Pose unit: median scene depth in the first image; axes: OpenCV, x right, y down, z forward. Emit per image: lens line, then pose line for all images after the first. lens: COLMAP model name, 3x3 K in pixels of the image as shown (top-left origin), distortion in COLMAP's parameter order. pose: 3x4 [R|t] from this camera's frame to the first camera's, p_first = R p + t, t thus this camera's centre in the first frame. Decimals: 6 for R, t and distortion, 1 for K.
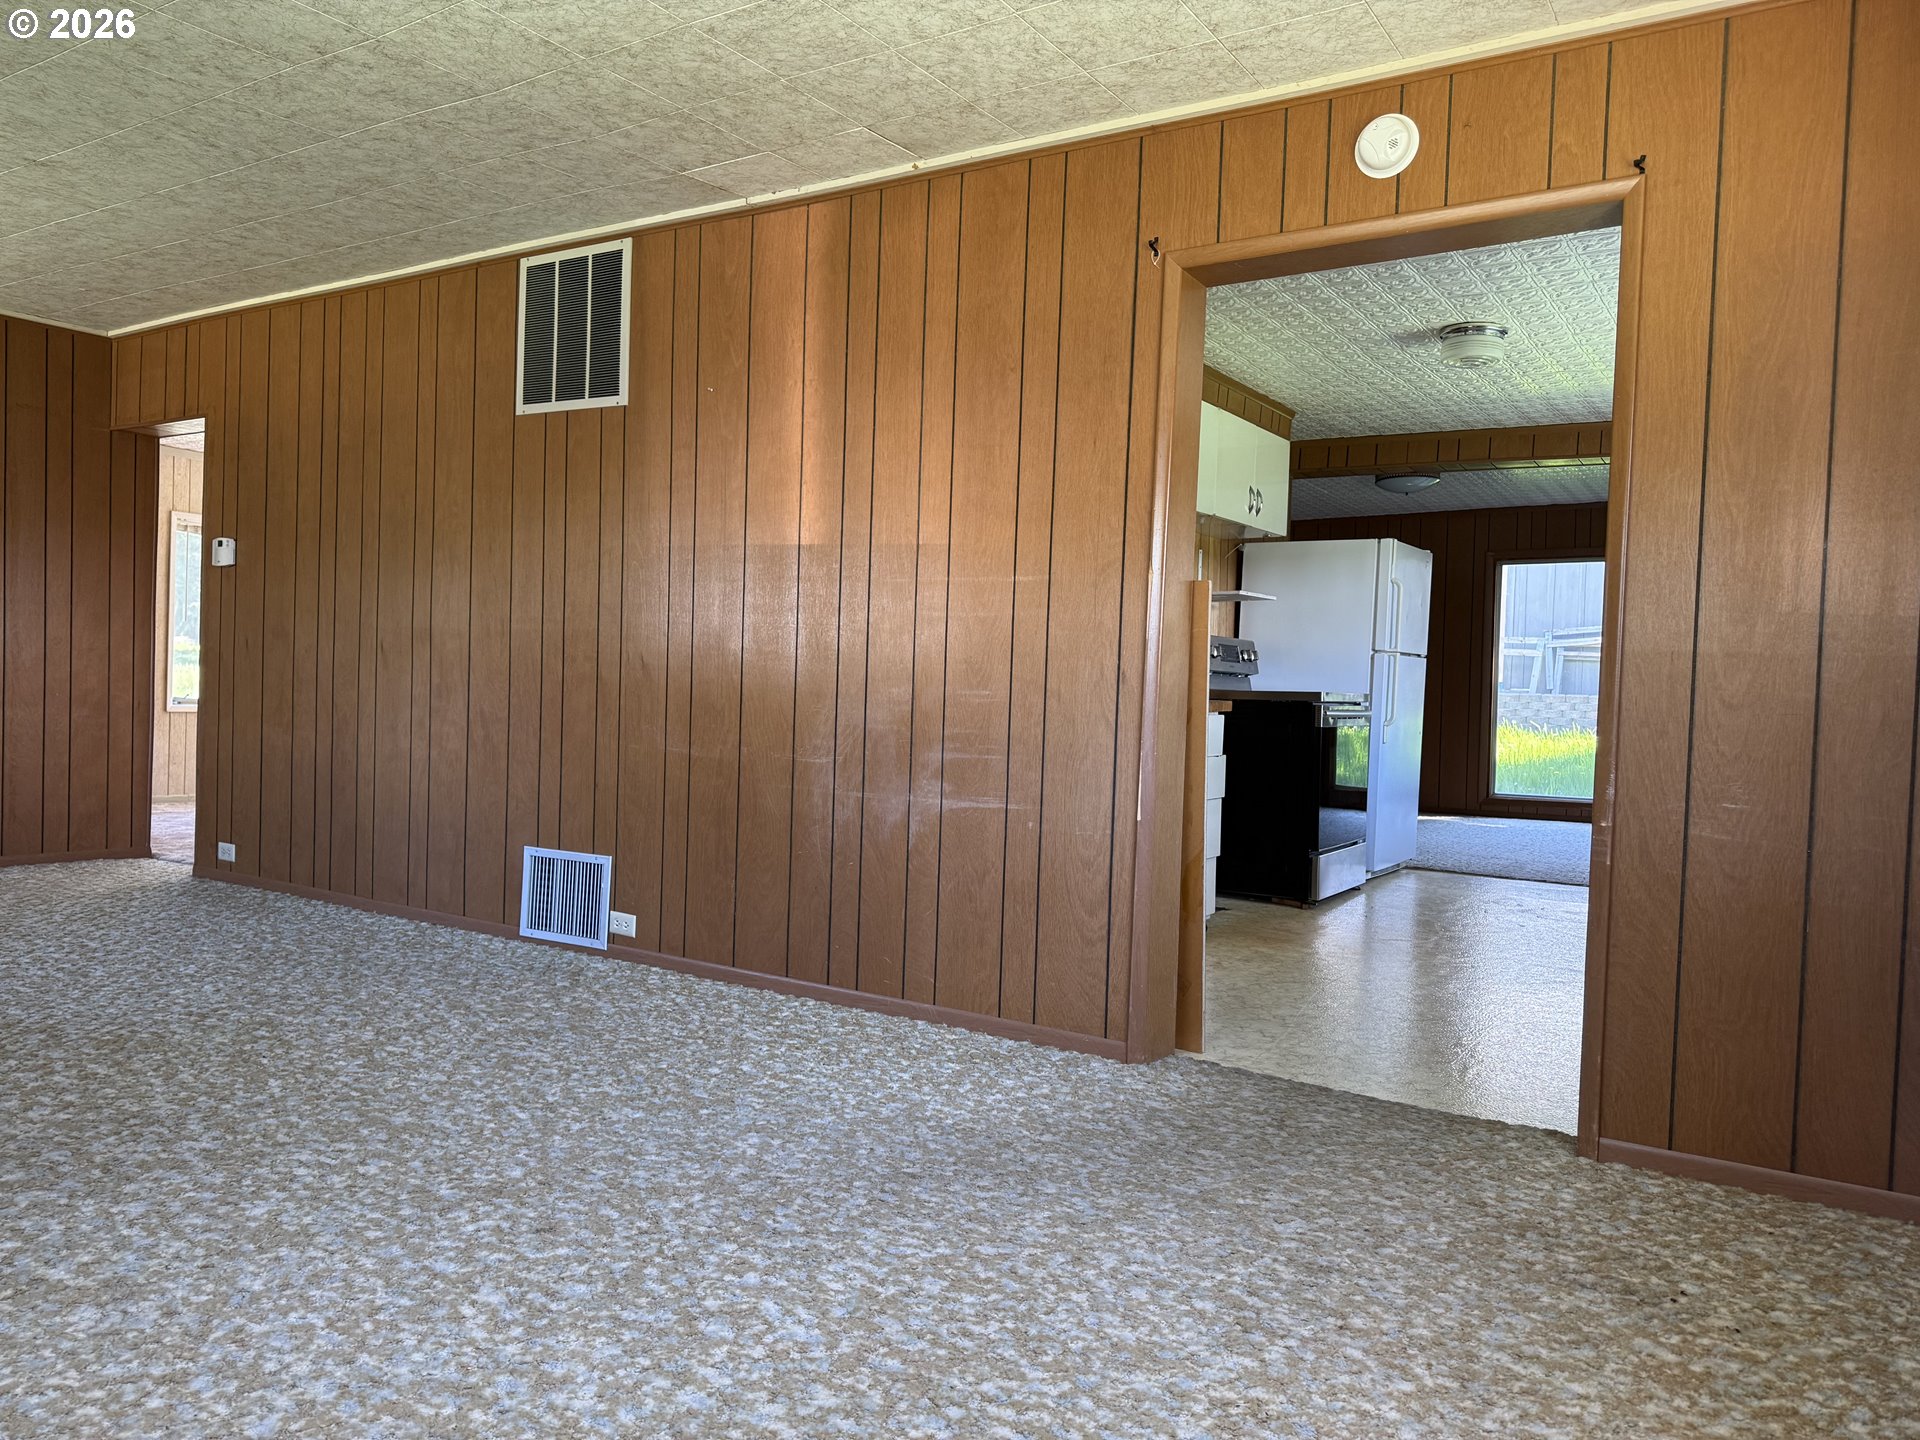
lens RADIAL K [[1380.6, 0, 951.6], [0, 1380.6, 723.7], [0, 0, 1]] dist [0.071971, -0.053855]
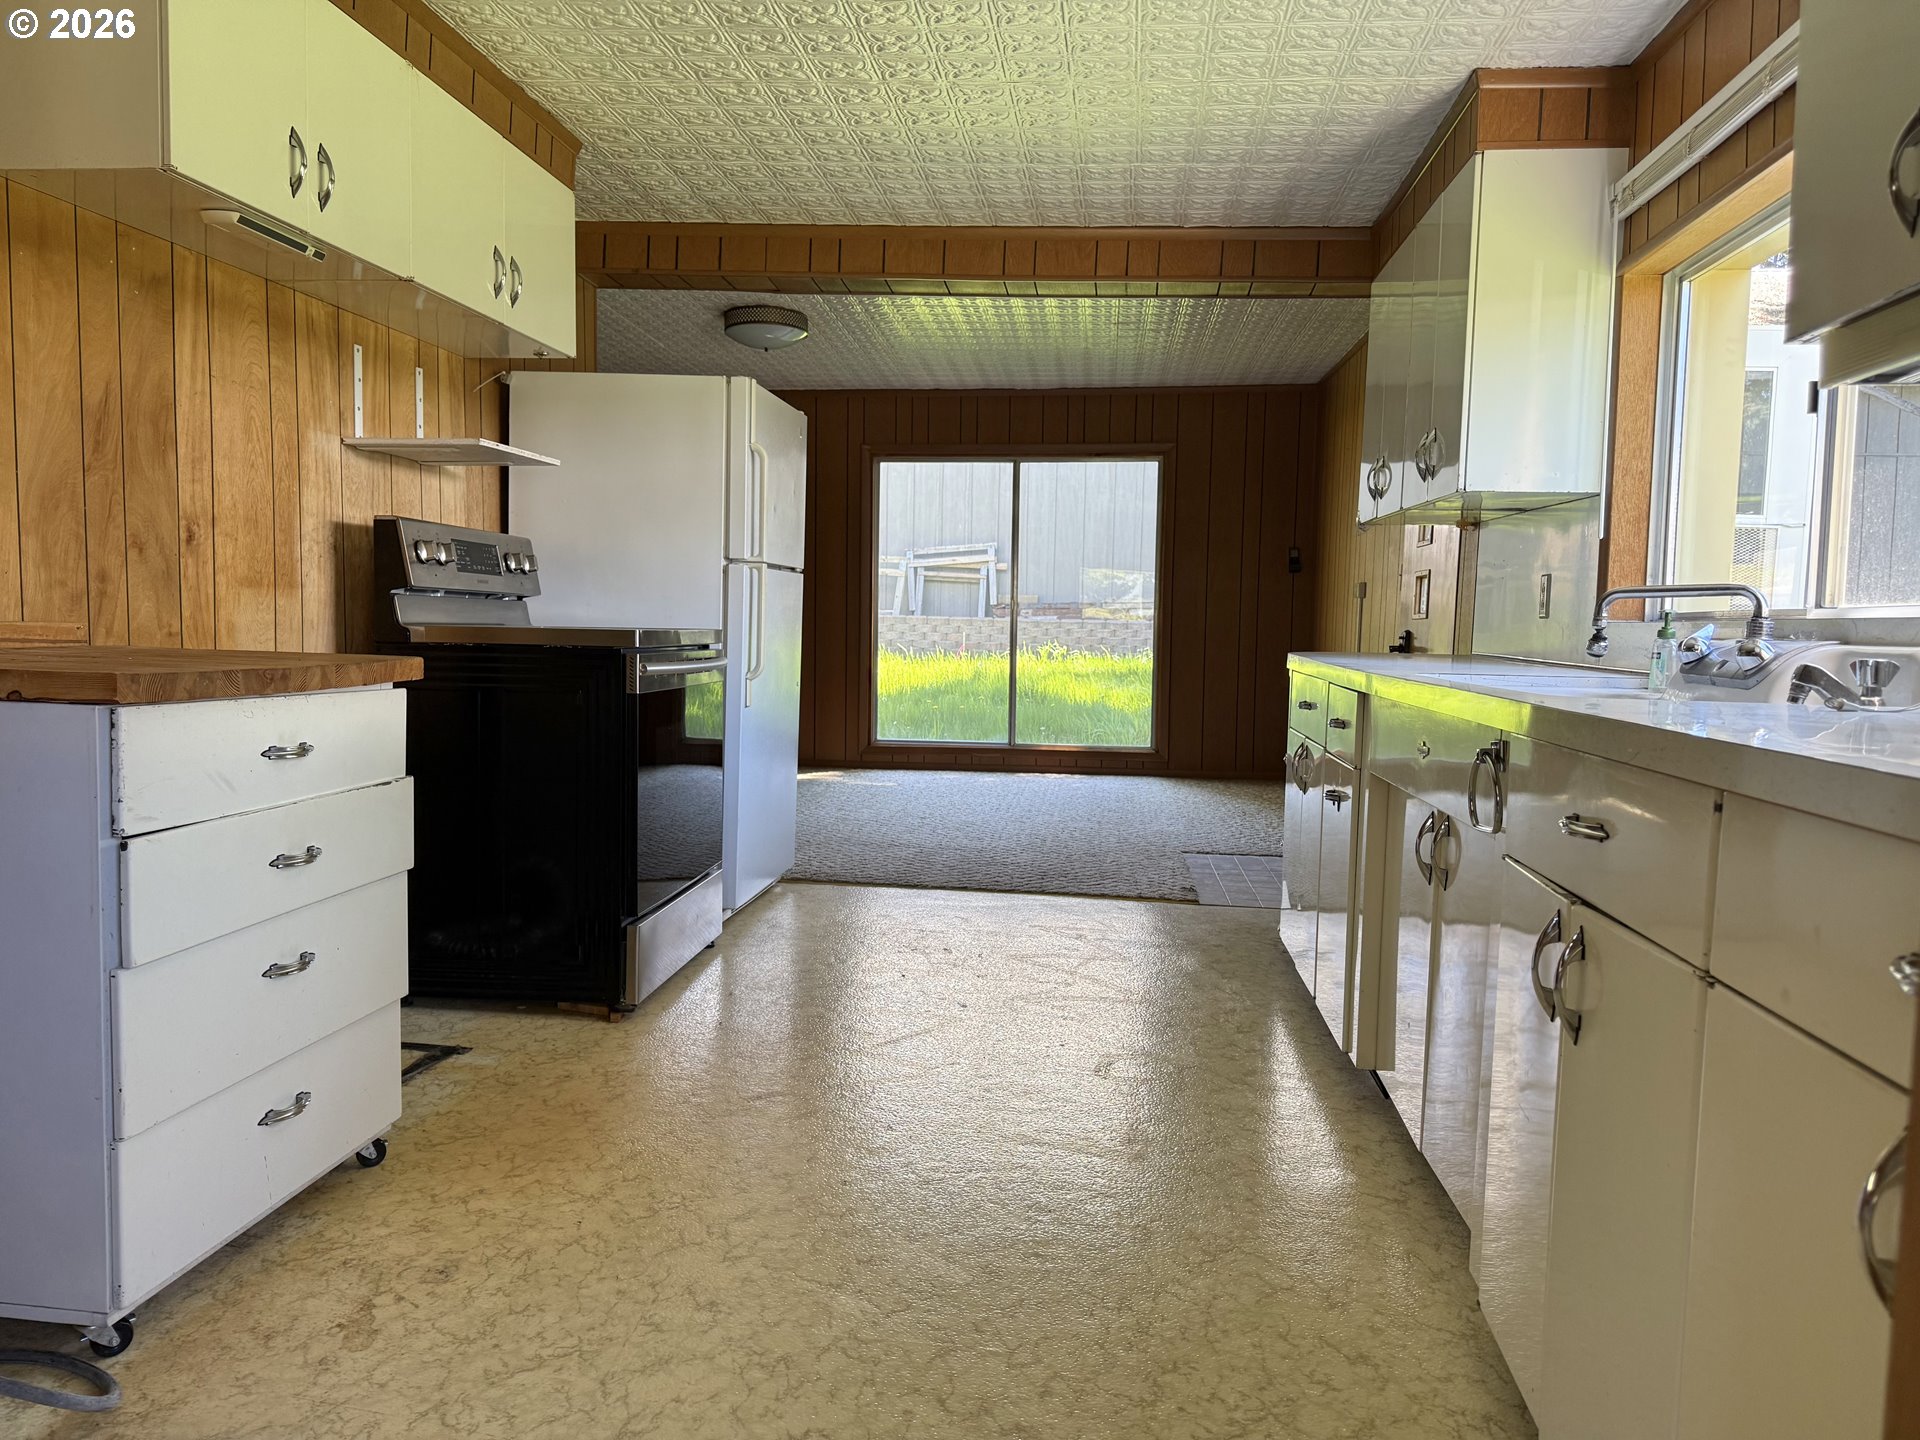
lens RADIAL K [[1370.8, 0, 954.6], [0, 1370.8, 718.0], [0, 0, 1]] dist [0.172095, -0.057102]
pose [[0.899983, -0.034162, 0.434585, 0.116294], [0.009711, 0.998248, 0.058360, -0.015628], [-0.435818, -0.048303, 0.898738, 0.371910]]
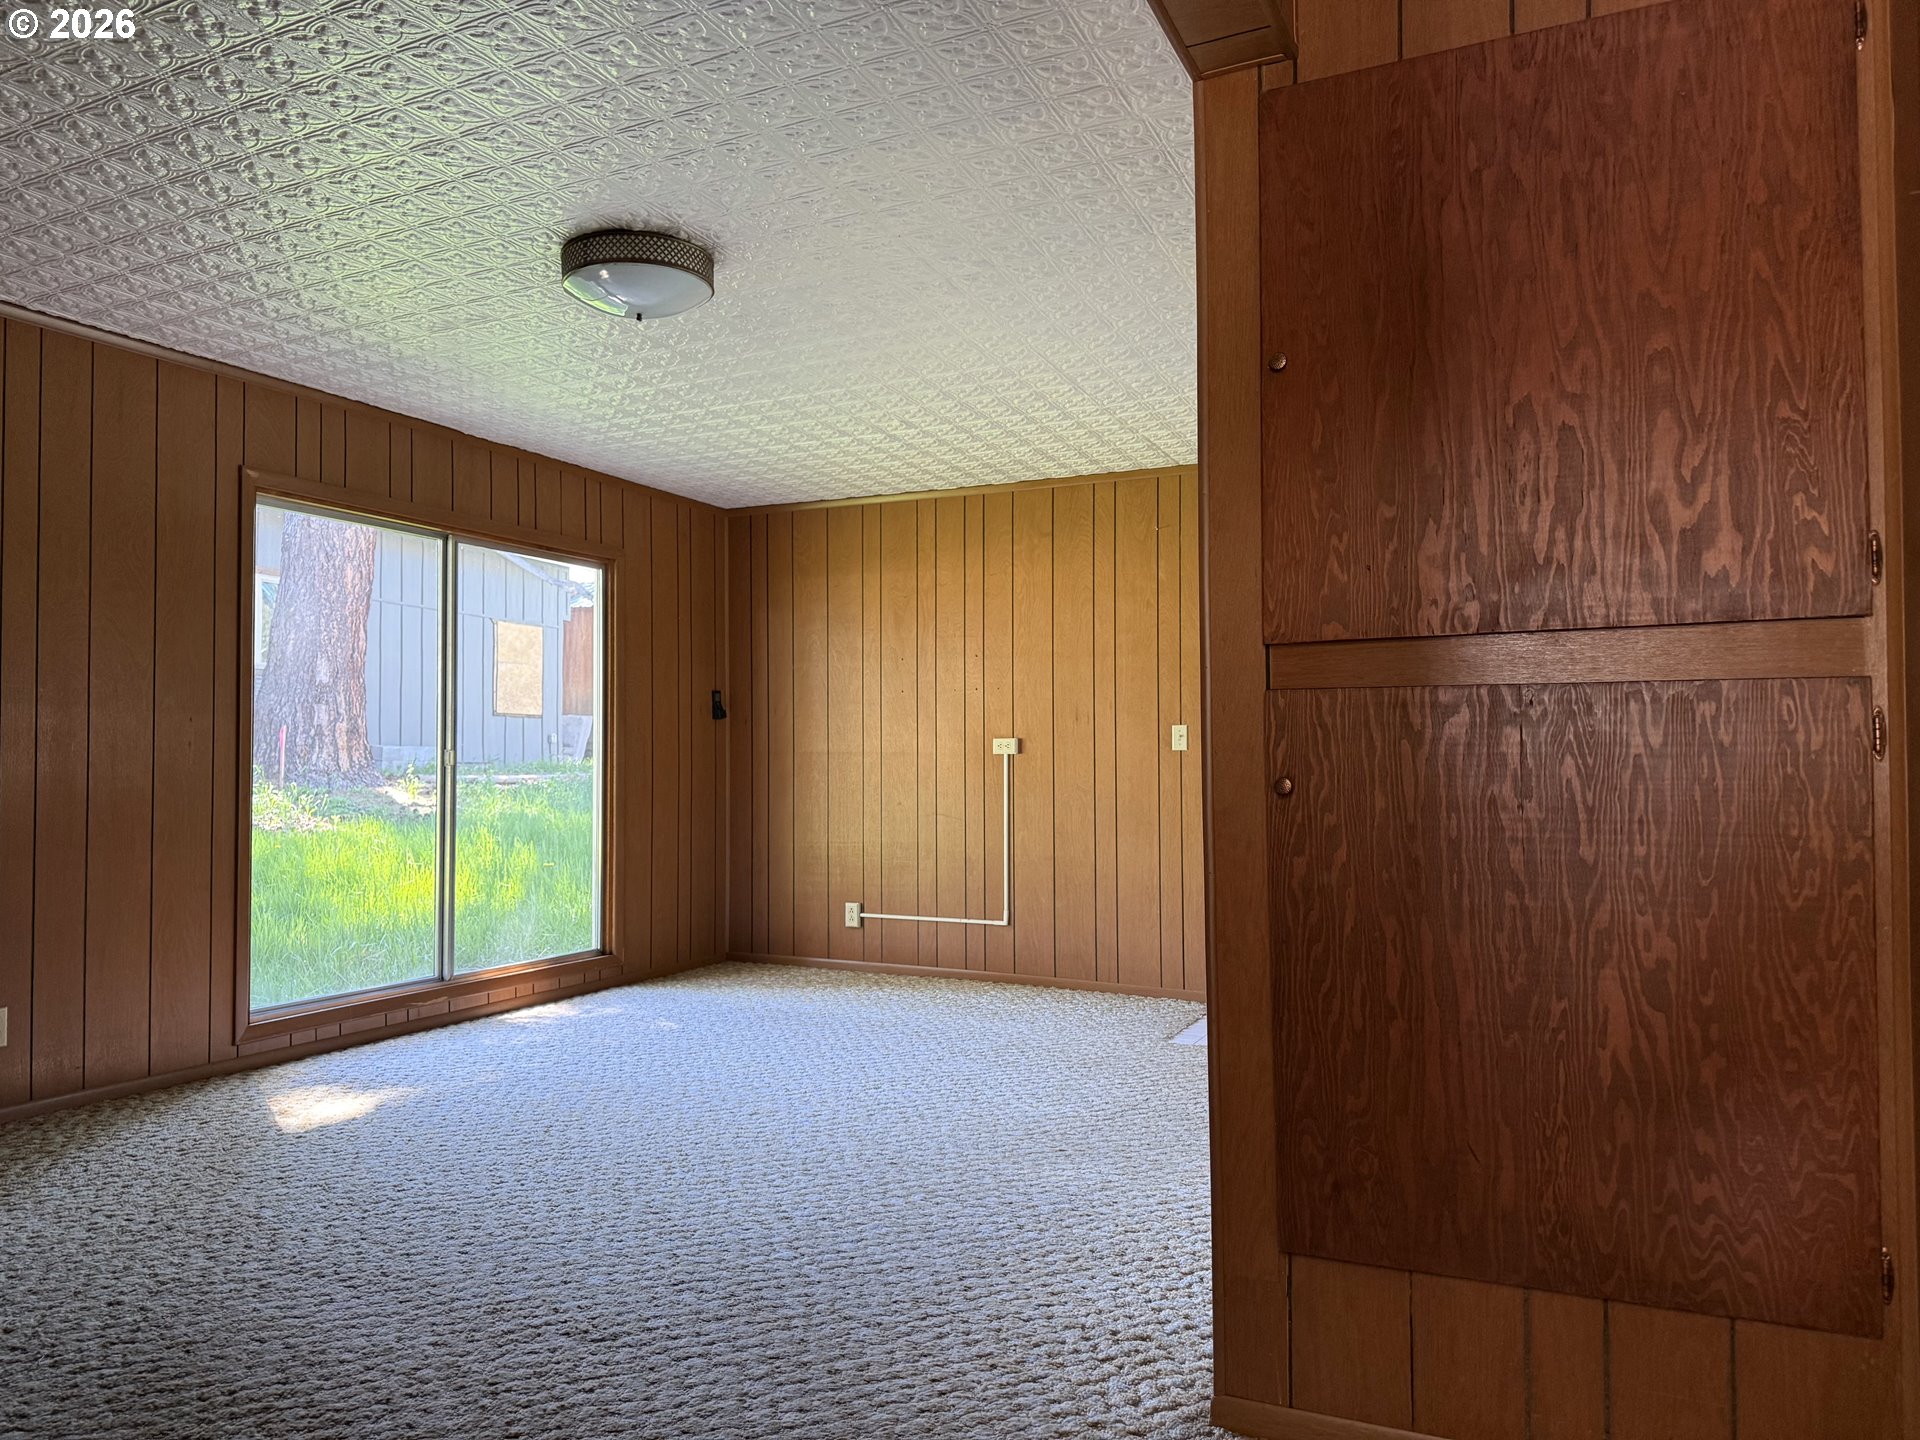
lens RADIAL K [[1380.6, 0, 951.6], [0, 1380.6, 723.7], [0, 0, 1]] dist [0.071971, -0.053855]
pose [[-0.116108, 0.009273, 0.993193, -0.126815], [0.030255, 0.999525, -0.005795, -0.050778], [-0.992776, 0.029376, -0.116334, 1.266860]]
